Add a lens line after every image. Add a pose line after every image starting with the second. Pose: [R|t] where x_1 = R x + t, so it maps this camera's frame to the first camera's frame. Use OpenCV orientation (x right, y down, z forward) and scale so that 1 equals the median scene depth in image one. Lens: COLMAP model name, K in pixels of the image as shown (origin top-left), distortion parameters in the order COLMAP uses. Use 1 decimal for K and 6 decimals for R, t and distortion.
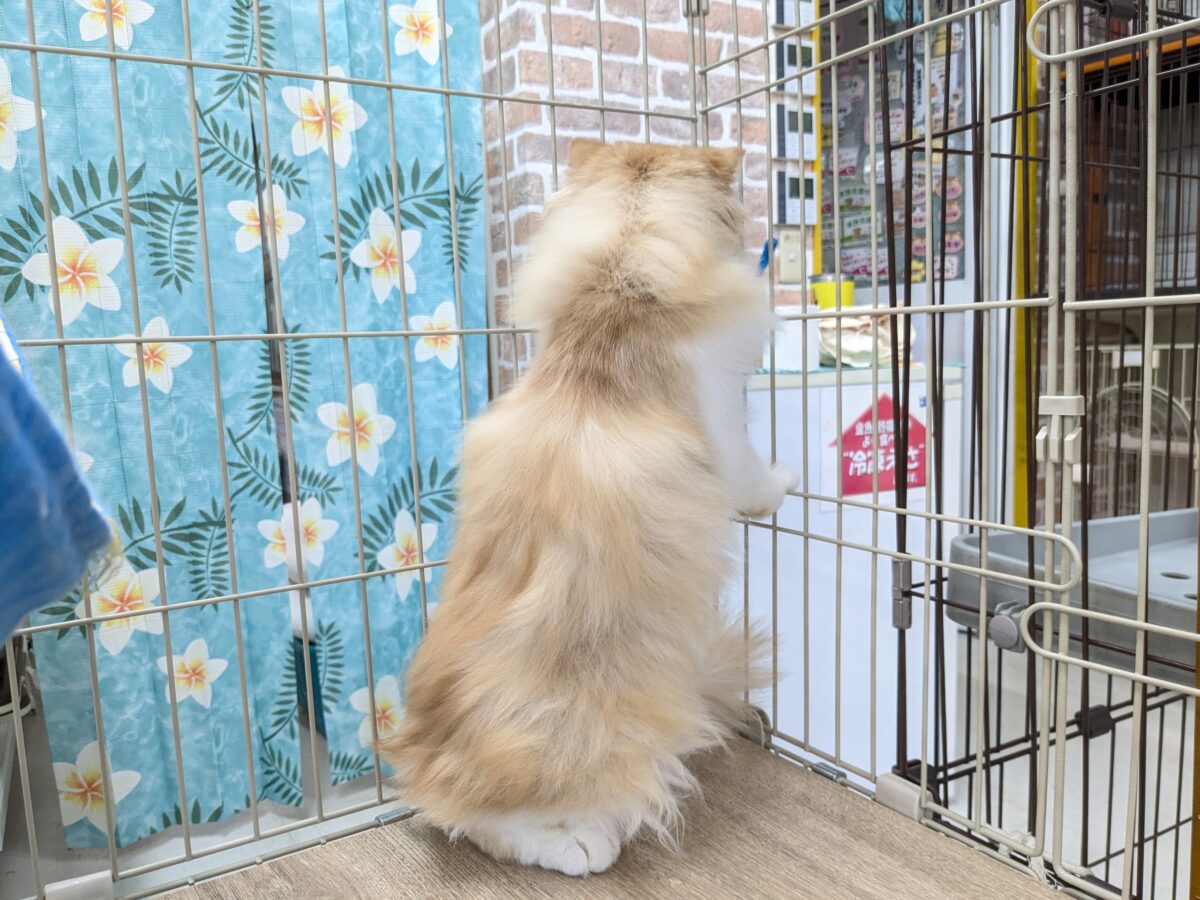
lens RADIAL K [[981.4, 0, 606.5], [0, 981.4, 470.1], [0, 0, 1]] dist [0.041961, -0.086297]
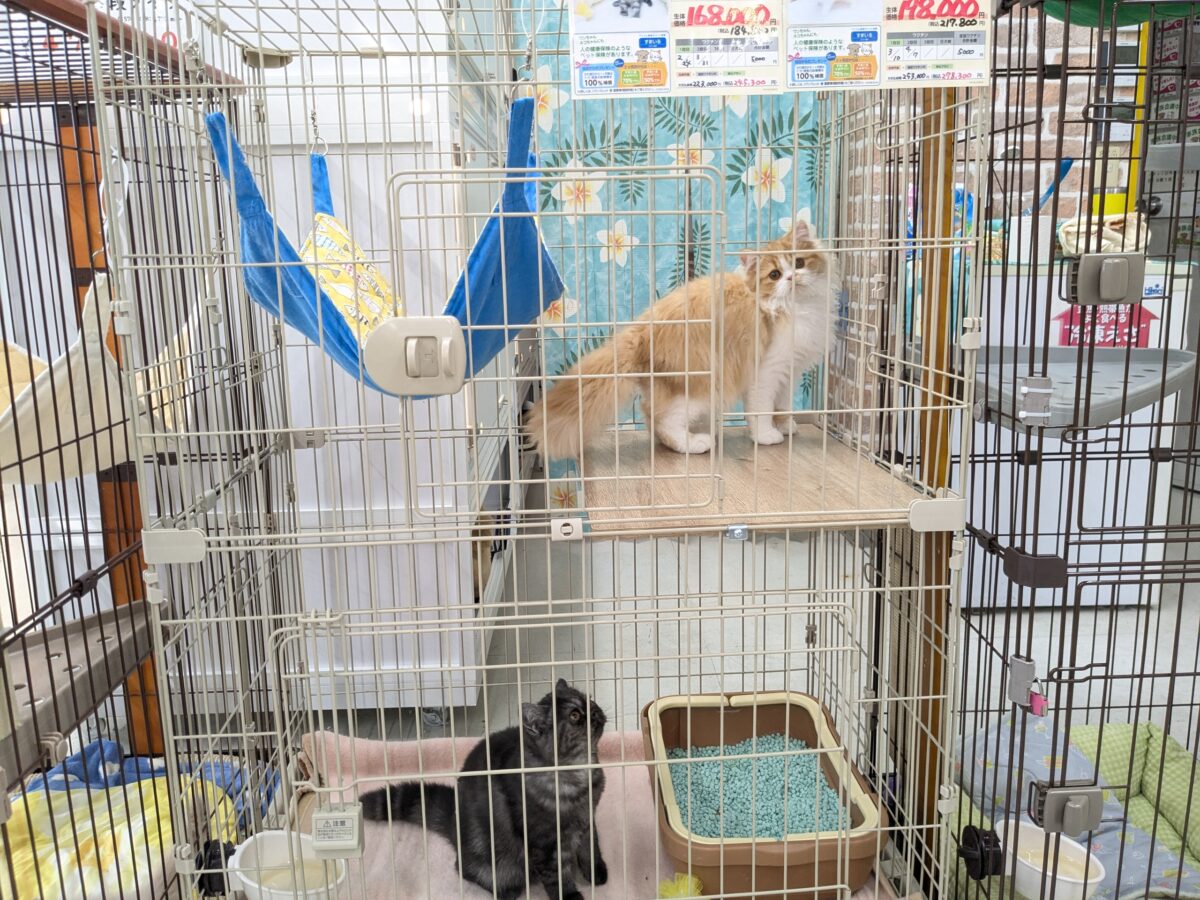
lens RADIAL K [[981.4, 0, 602.7], [0, 981.4, 446.4], [0, 0, 1]] dist [0.041961, -0.086297]
pose [[0.889480, 0.111301, -0.443212, 0.279184], [-0.068037, 0.991331, 0.112404, 0.036367], [0.451881, -0.069826, 0.889341, -0.487894]]
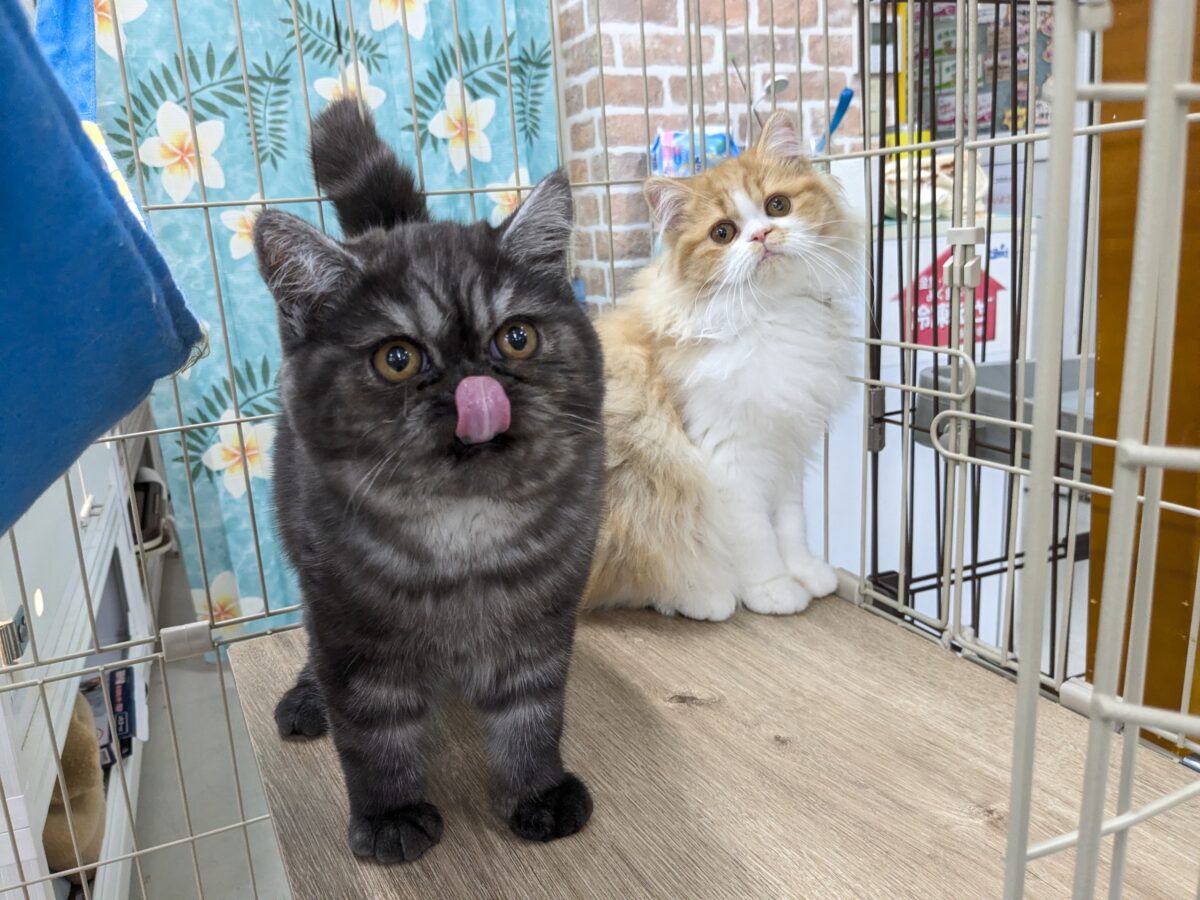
lens RADIAL K [[981.4, 0, 573.0], [0, 981.4, 464.2], [0, 0, 1]] dist [0.041961, -0.086297]
pose [[0.989536, 0.004584, -0.144213, 0.048754], [0.013189, 0.992437, 0.122041, 0.013825], [0.143682, -0.122666, 0.981992, -0.057540]]
